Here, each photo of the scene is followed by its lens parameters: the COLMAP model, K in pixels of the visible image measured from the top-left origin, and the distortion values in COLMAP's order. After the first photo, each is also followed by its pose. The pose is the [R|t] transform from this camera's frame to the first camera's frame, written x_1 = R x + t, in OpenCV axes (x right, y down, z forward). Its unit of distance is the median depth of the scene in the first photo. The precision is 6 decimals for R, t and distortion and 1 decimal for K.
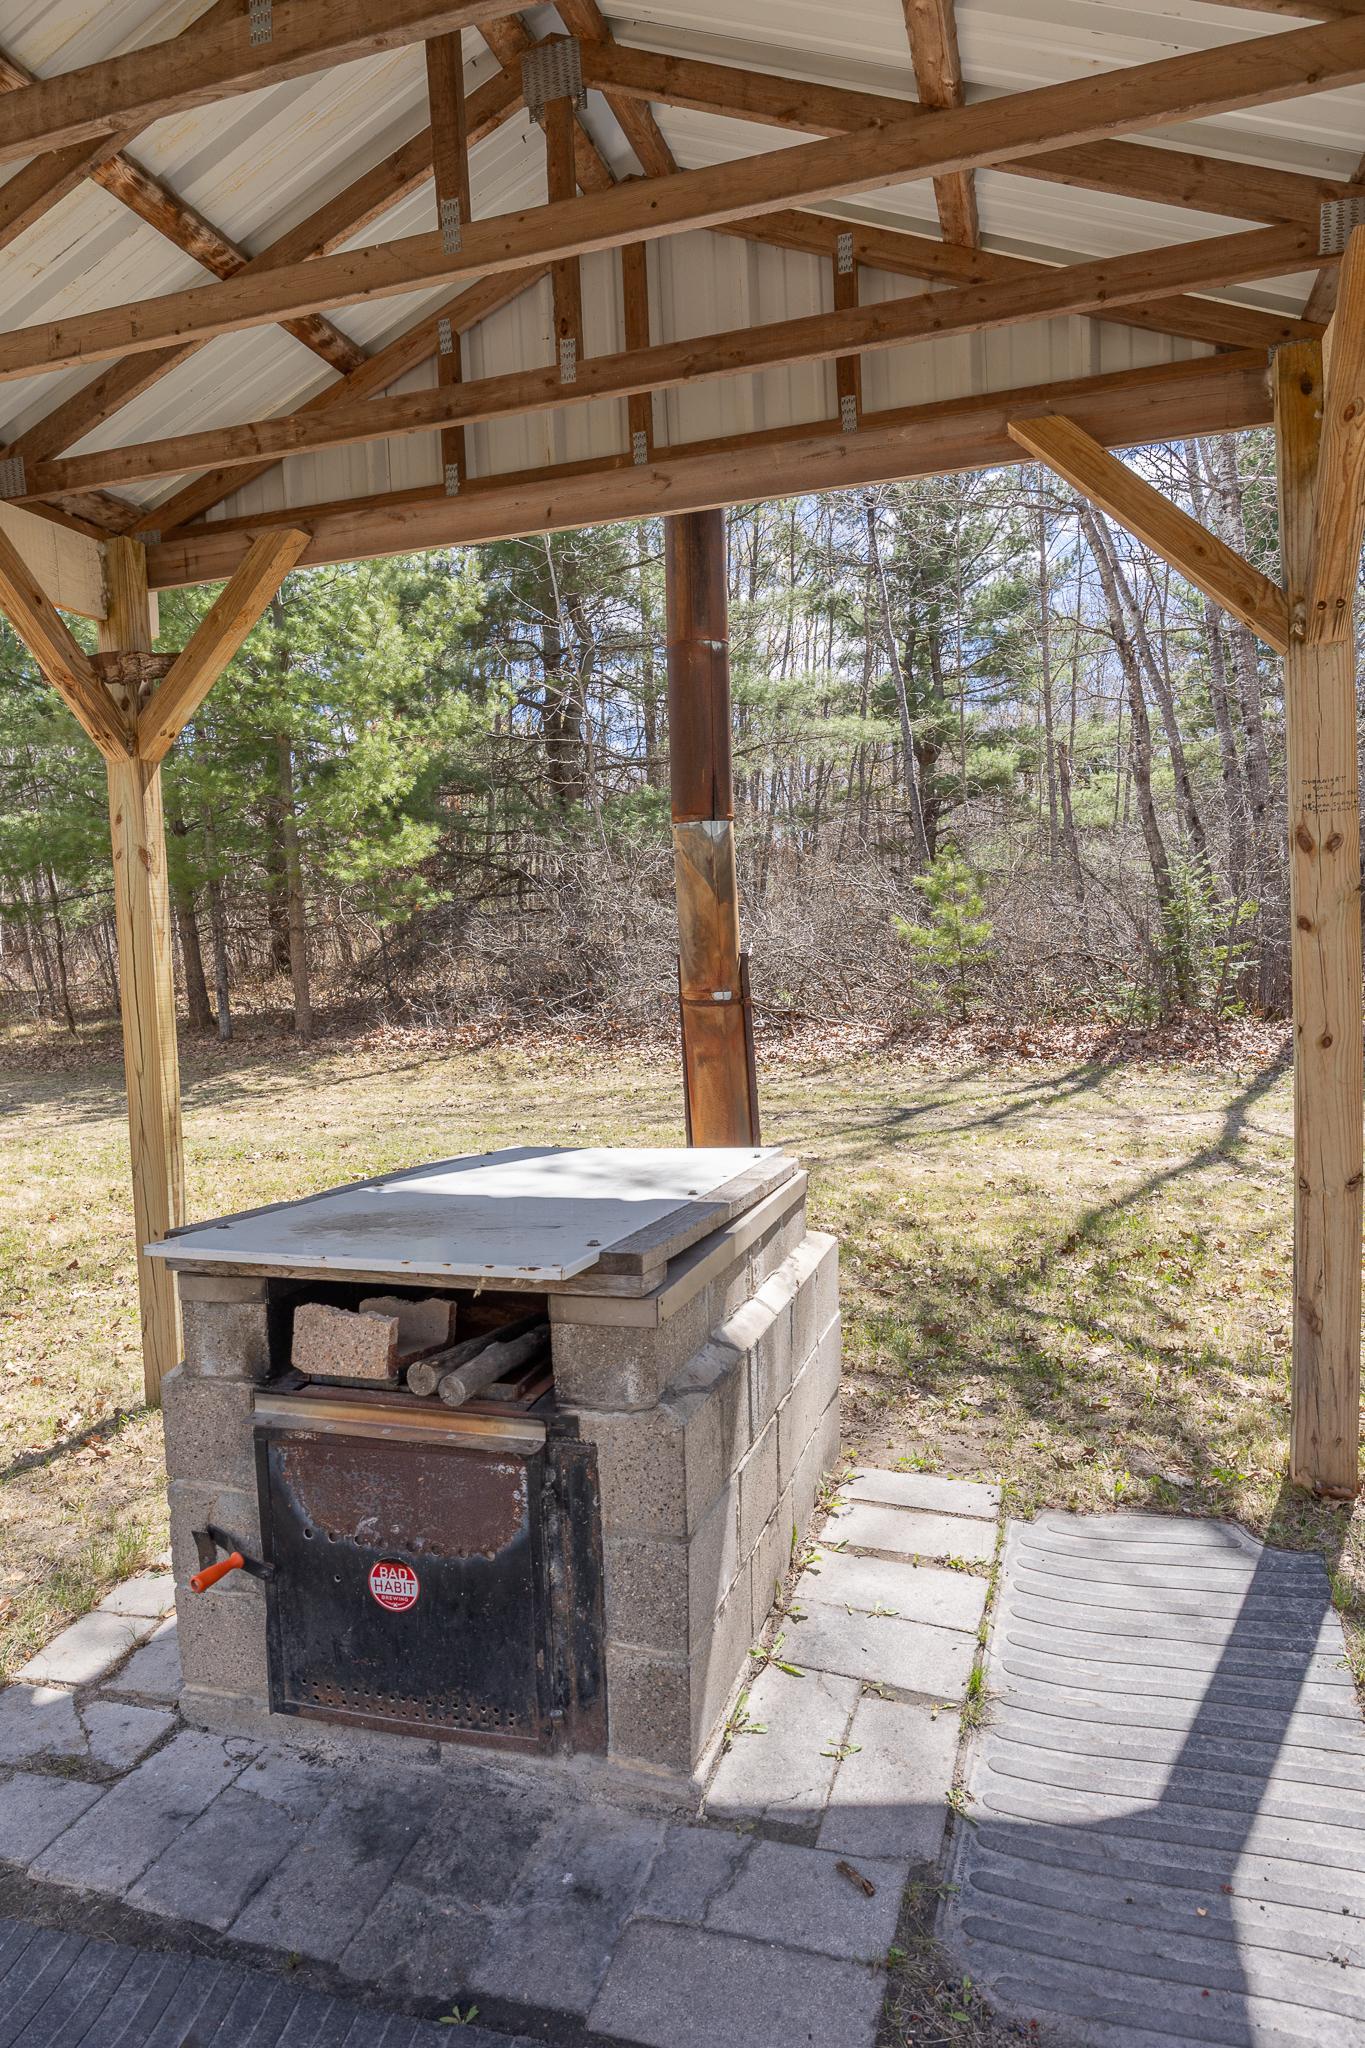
lens RADIAL K [[1239.1, 0, 682.5], [0, 1239.1, 1024.0], [0, 0, 1]] dist [-0.008243, -0.001394]
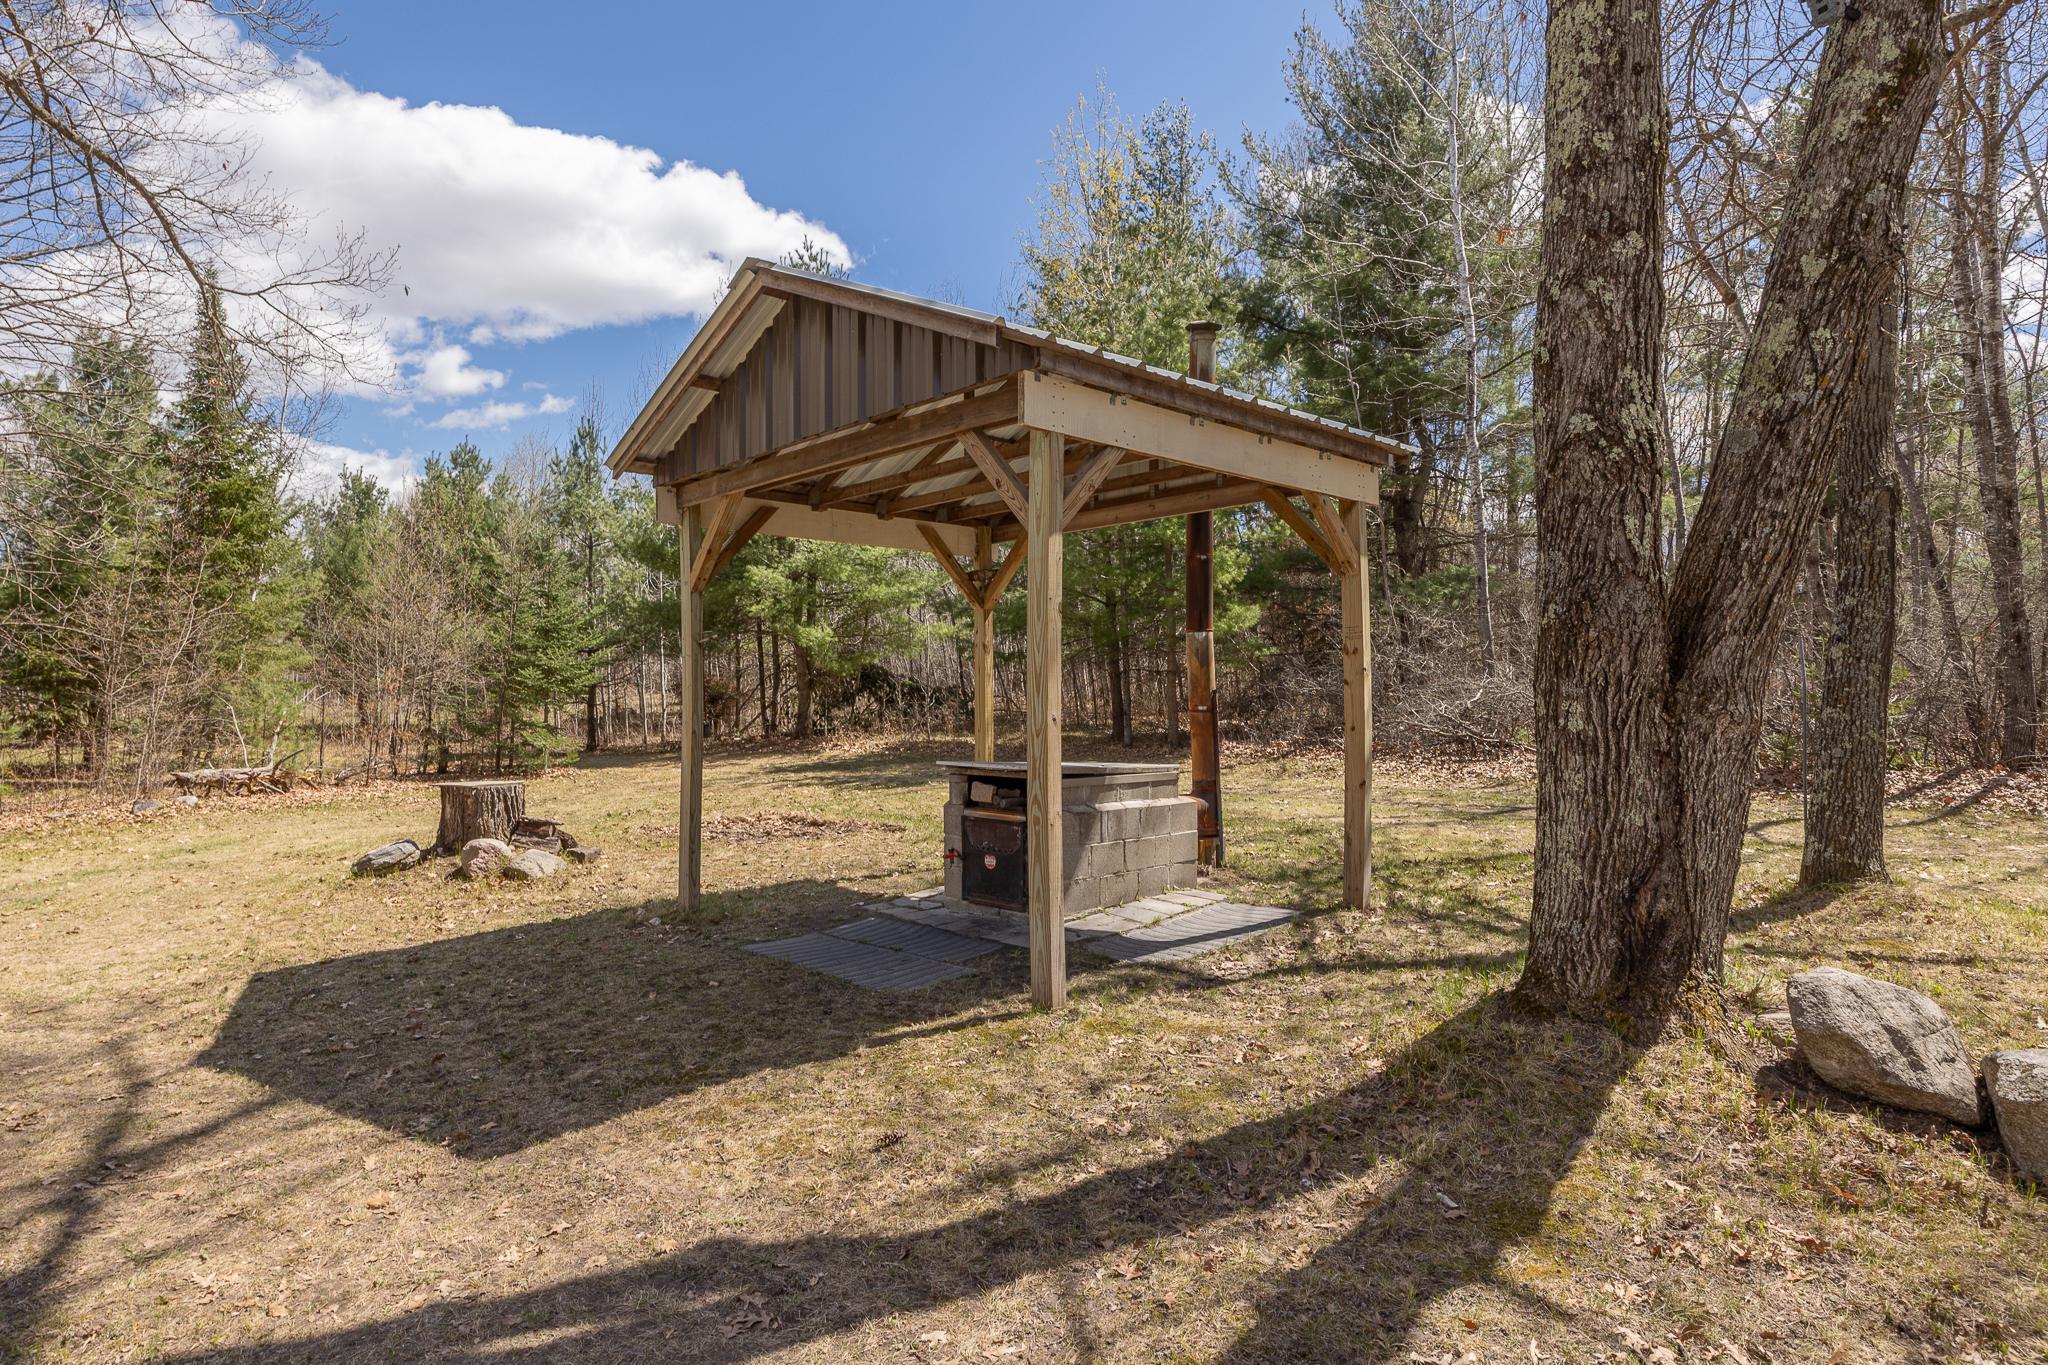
lens RADIAL K [[1239.1, 0, 1024.0], [0, 1239.1, 682.5], [0, 0, 1]] dist [-0.008243, -0.001394]
pose [[0.862583, 0.024185, -0.505336, 0.910371], [-0.057471, 0.997075, -0.050381, 0.065064], [0.502640, 0.072500, 0.861450, -1.141631]]
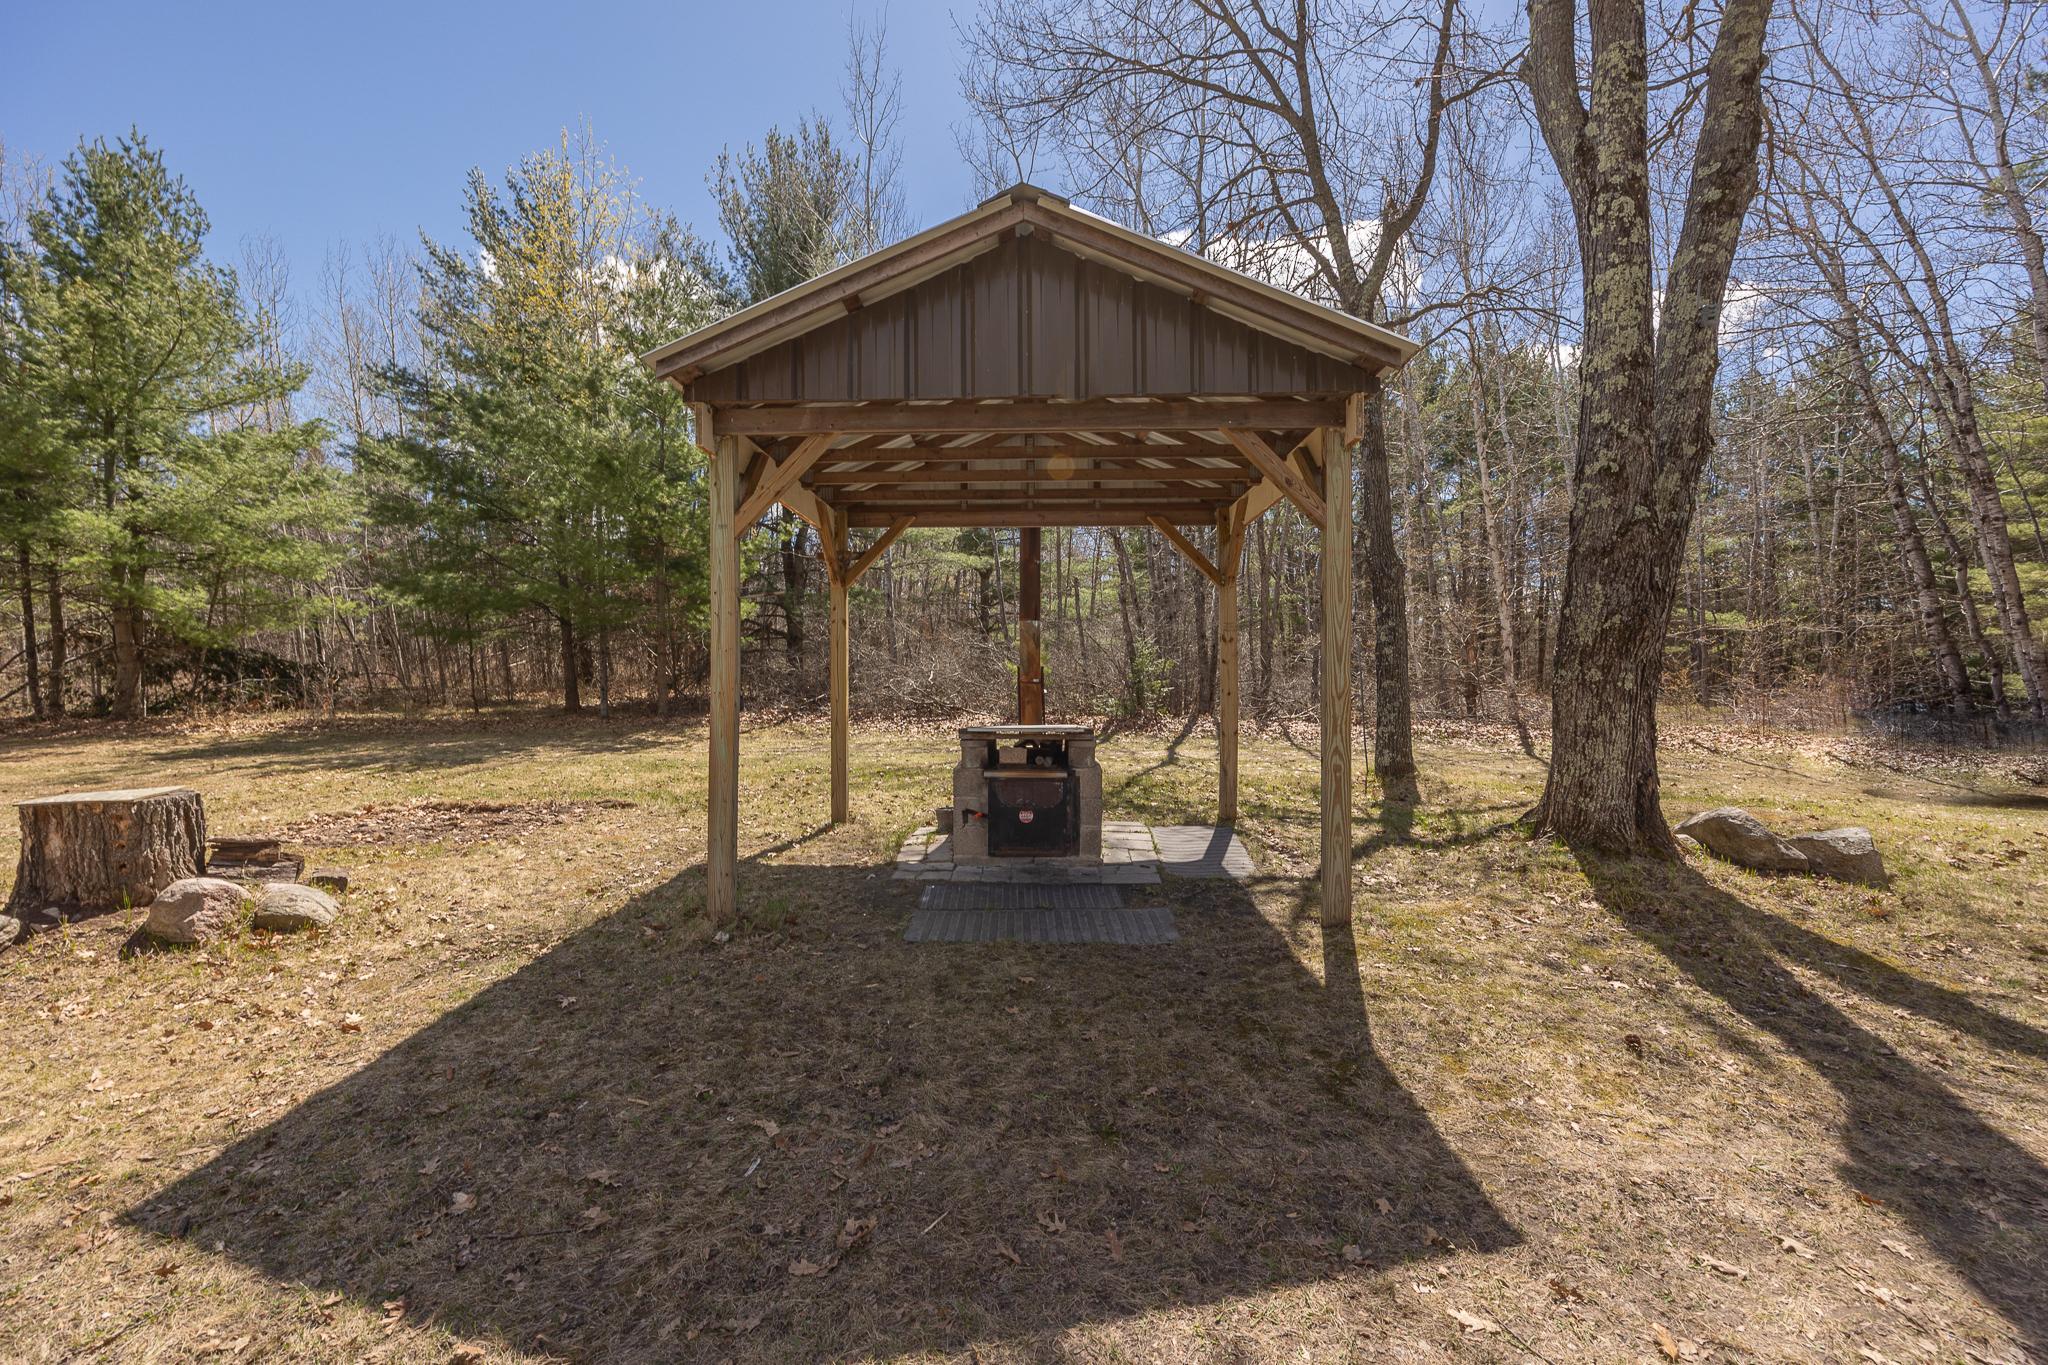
lens RADIAL K [[847.4, 0, 1024.0], [0, 847.4, 682.5], [0, 0, 1]] dist [-0.003932, -0.000318]
pose [[0.954618, 0.035545, 0.295704, -0.587040], [-0.015799, 0.997498, -0.068901, 0.120953], [-0.297413, 0.061102, 0.952792, -0.887144]]
